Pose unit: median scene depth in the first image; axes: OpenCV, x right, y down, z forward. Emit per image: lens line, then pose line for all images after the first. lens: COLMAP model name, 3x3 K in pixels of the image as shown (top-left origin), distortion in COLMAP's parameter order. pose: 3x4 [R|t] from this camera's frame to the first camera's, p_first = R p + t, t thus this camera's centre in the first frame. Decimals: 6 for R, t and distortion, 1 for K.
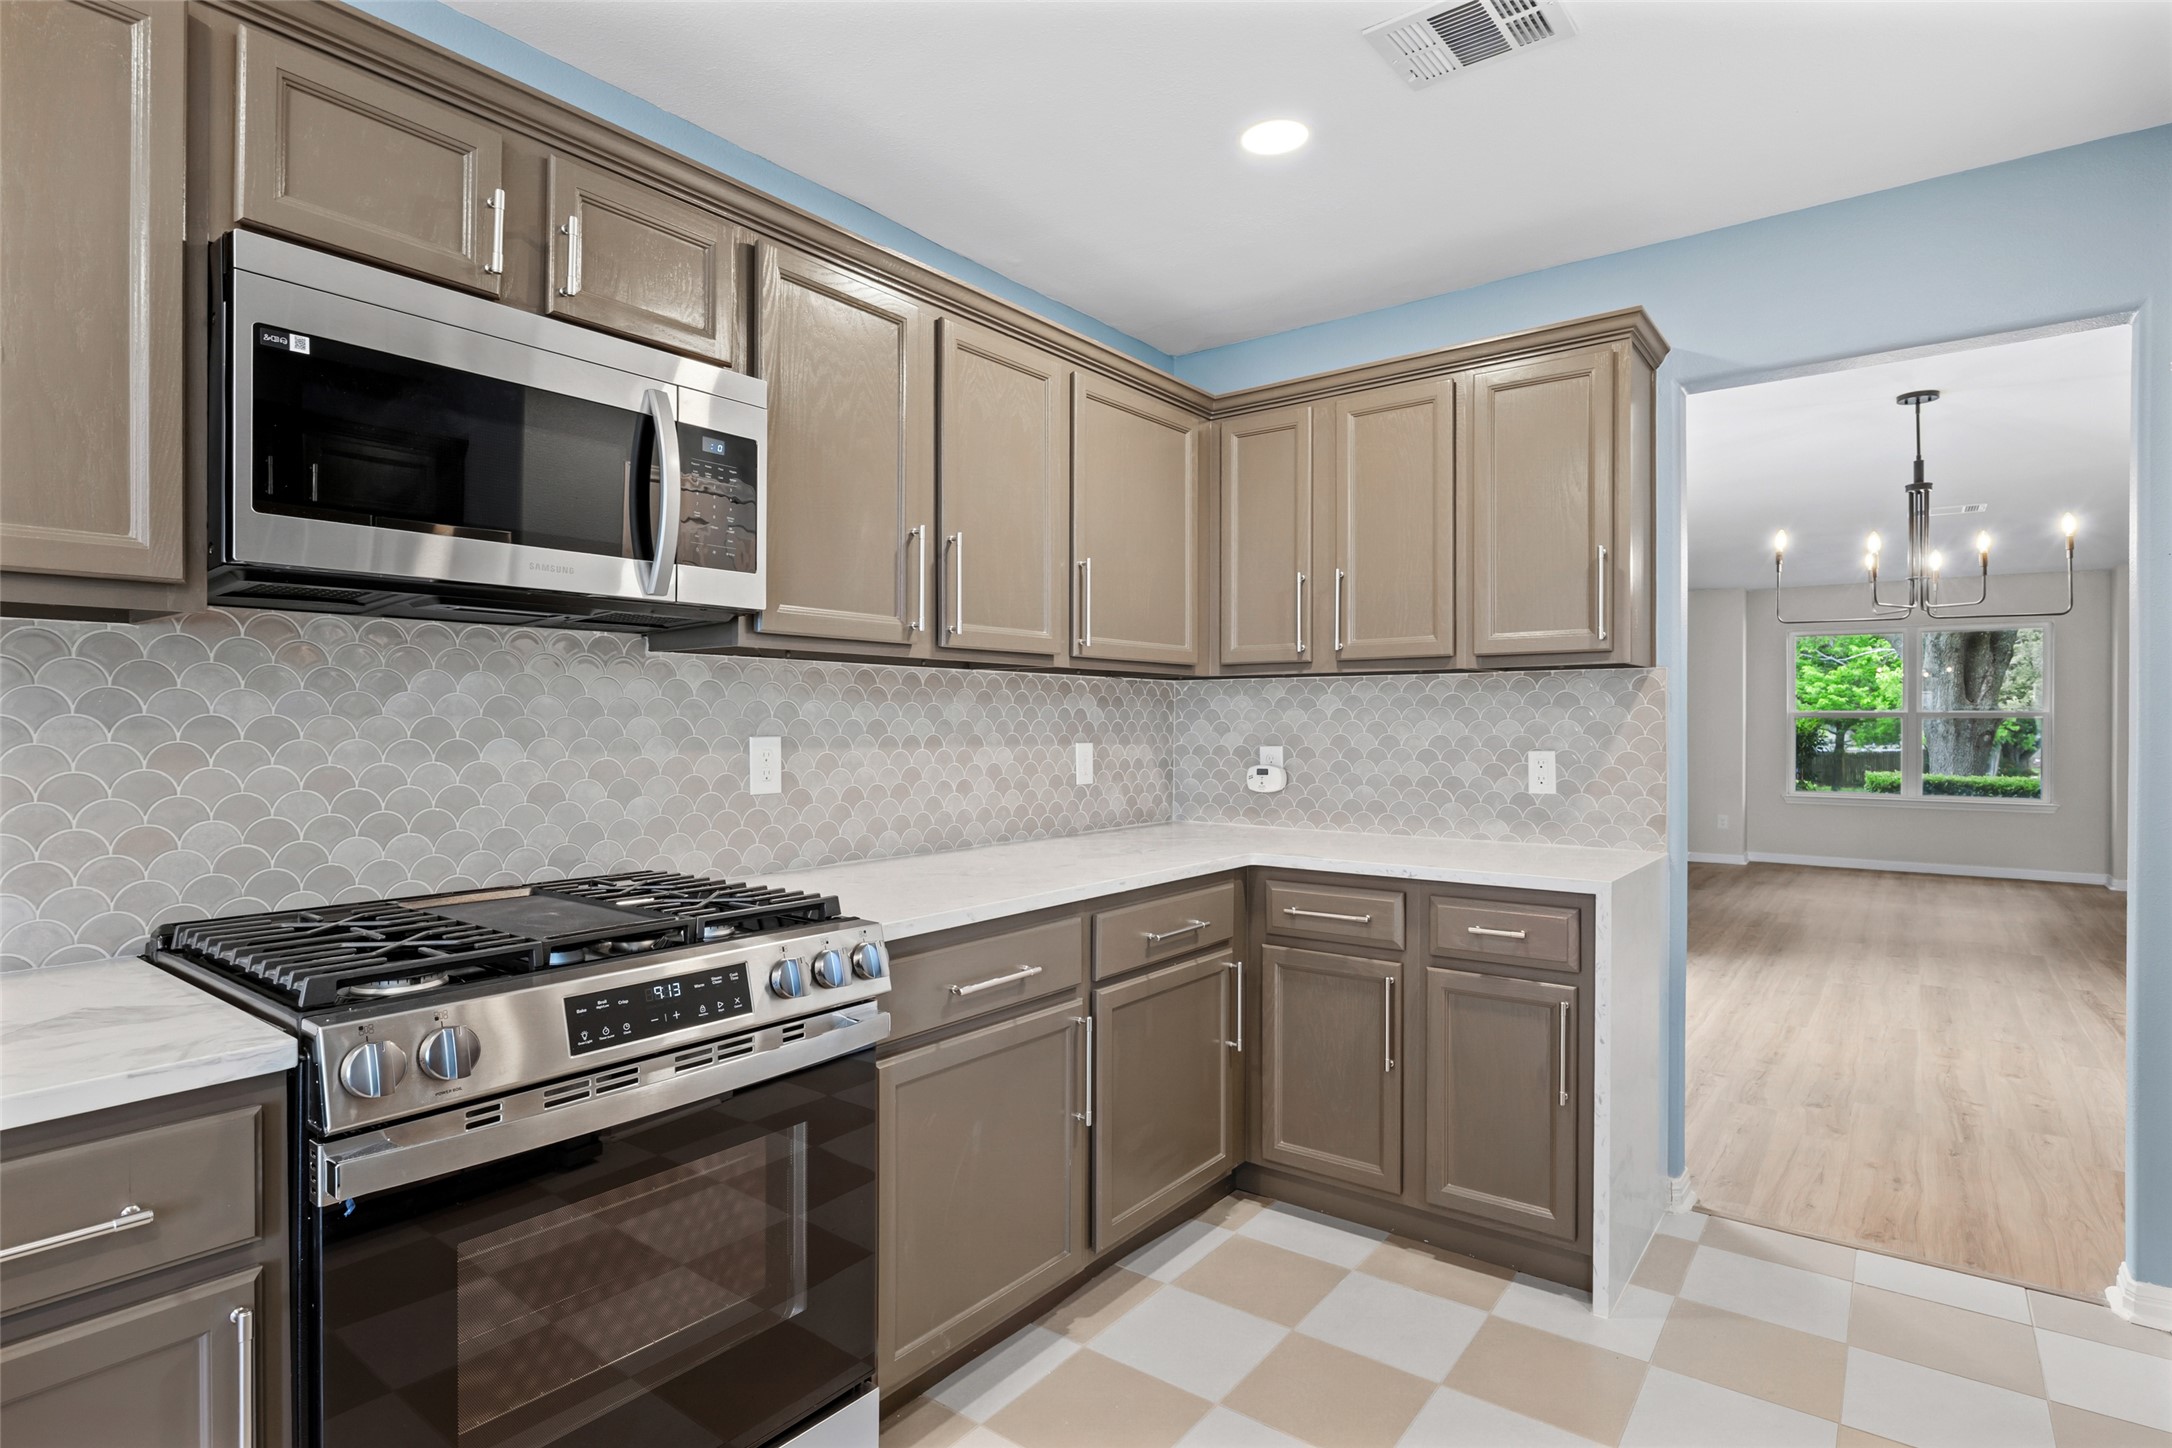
lens RADIAL K [[1080.9, 0, 1079.4], [0, 1080.9, 727.1], [0, 0, 1]] dist [-0.015708, -0.000241]
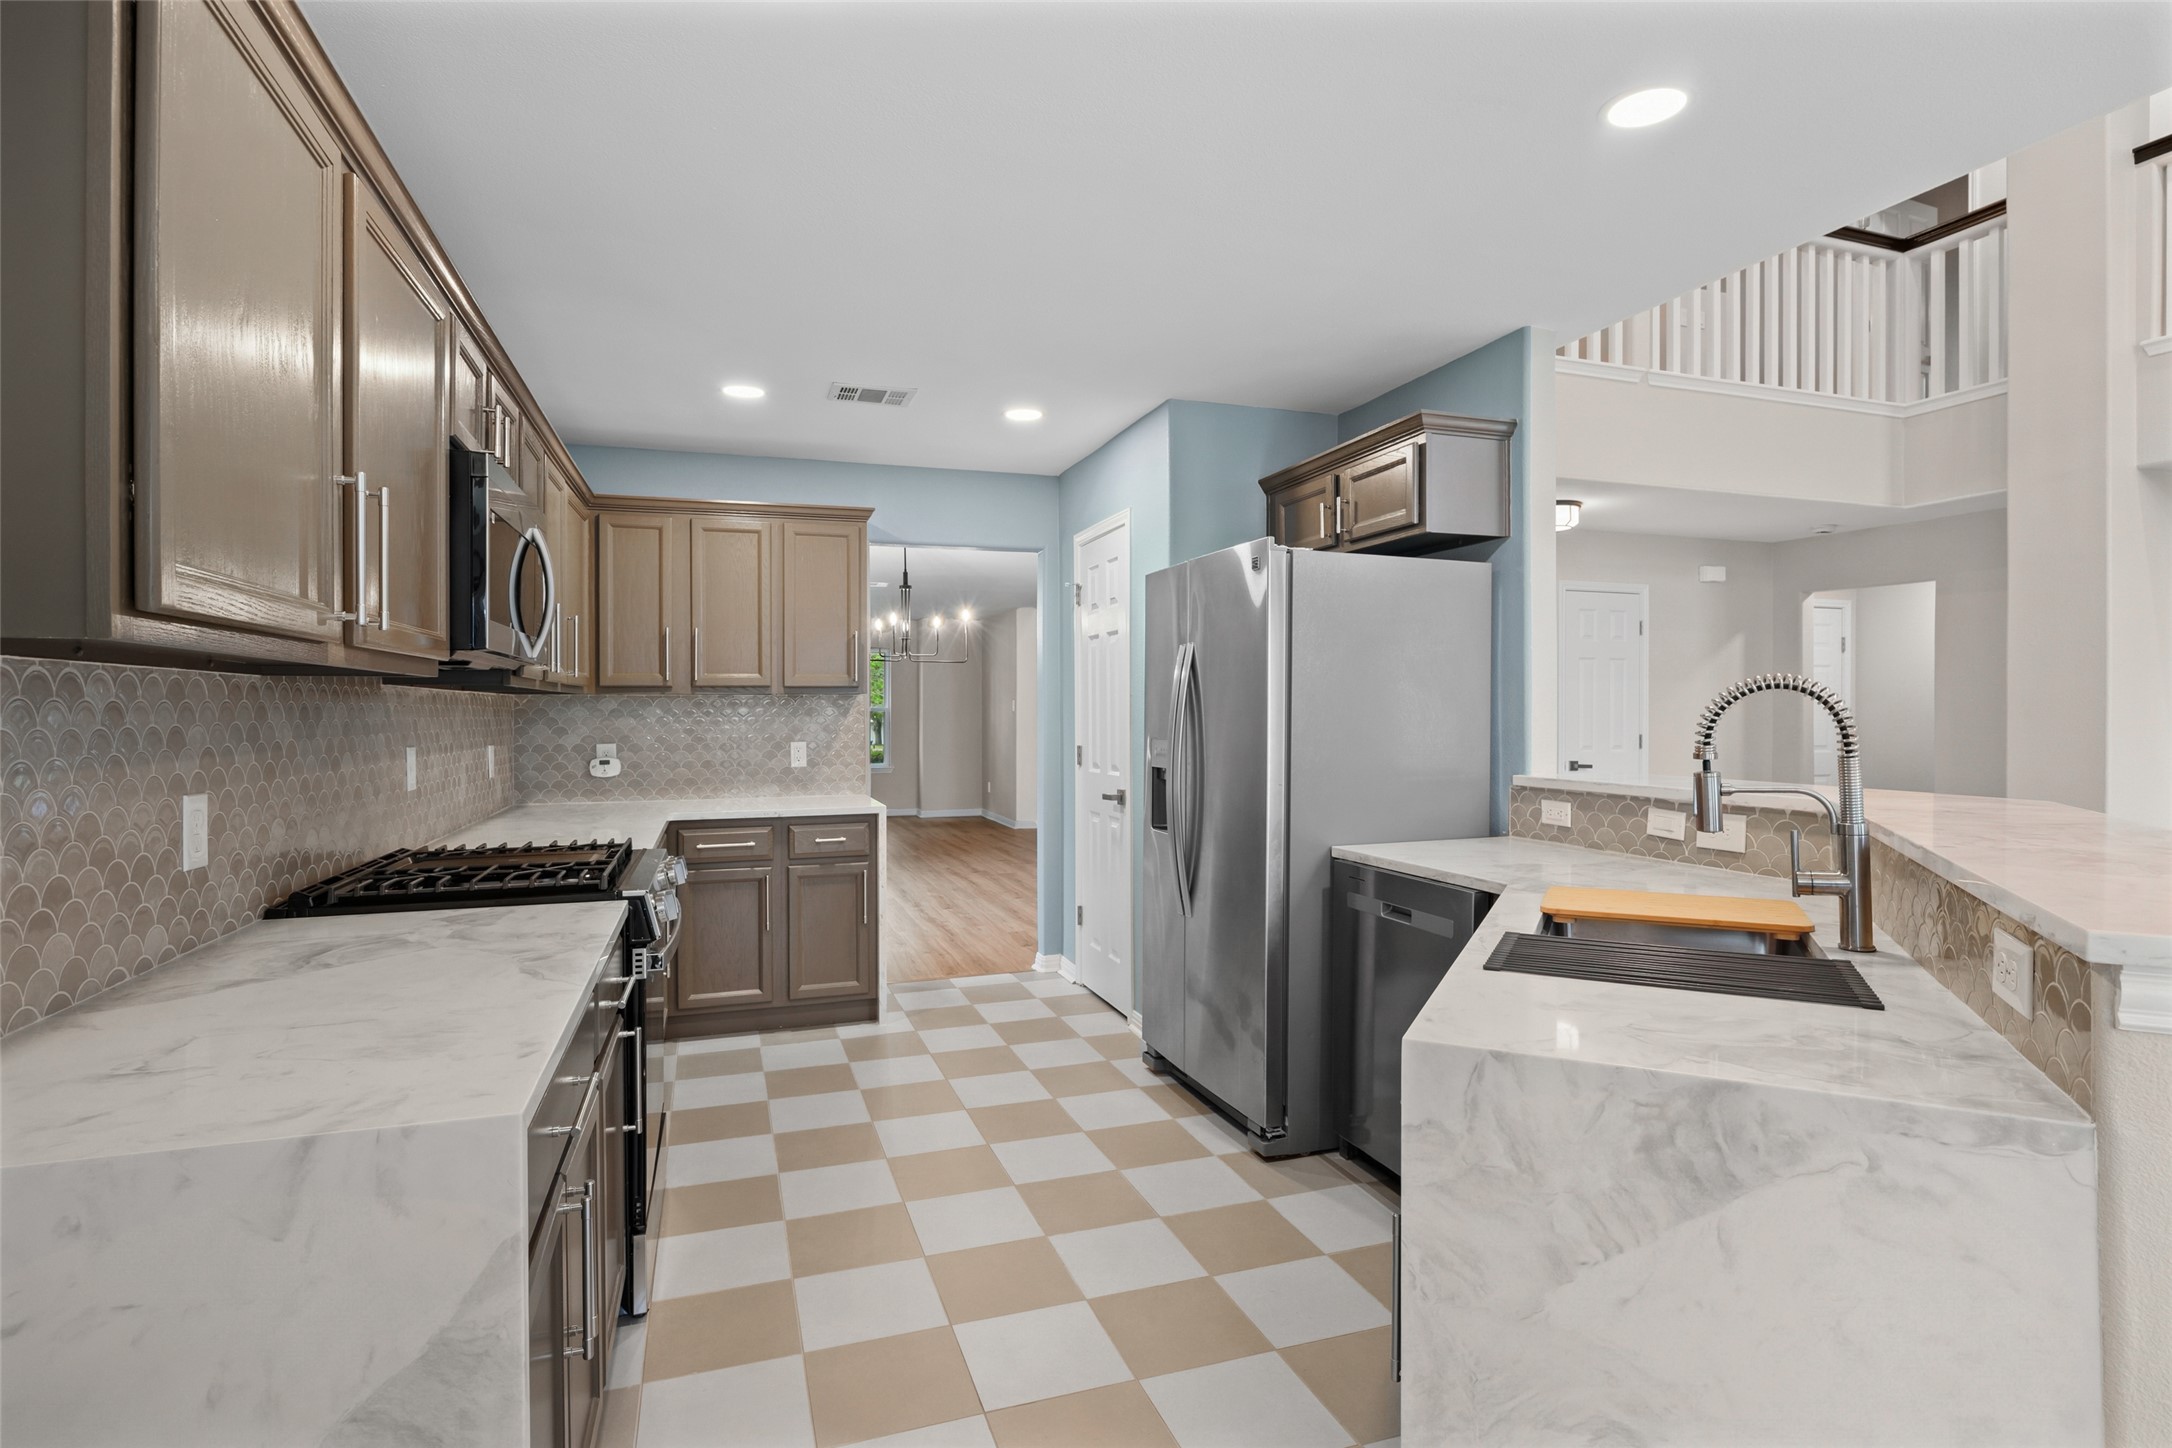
lens RADIAL K [[1080.9, 0, 1095.9], [0, 1080.9, 718.4], [0, 0, 1]] dist [-0.015708, -0.000241]
pose [[0.541606, -0.009706, 0.840577, -0.748030], [0.007219, 0.999950, 0.006895, -0.023061], [-0.840602, 0.002334, 0.541649, -0.319654]]
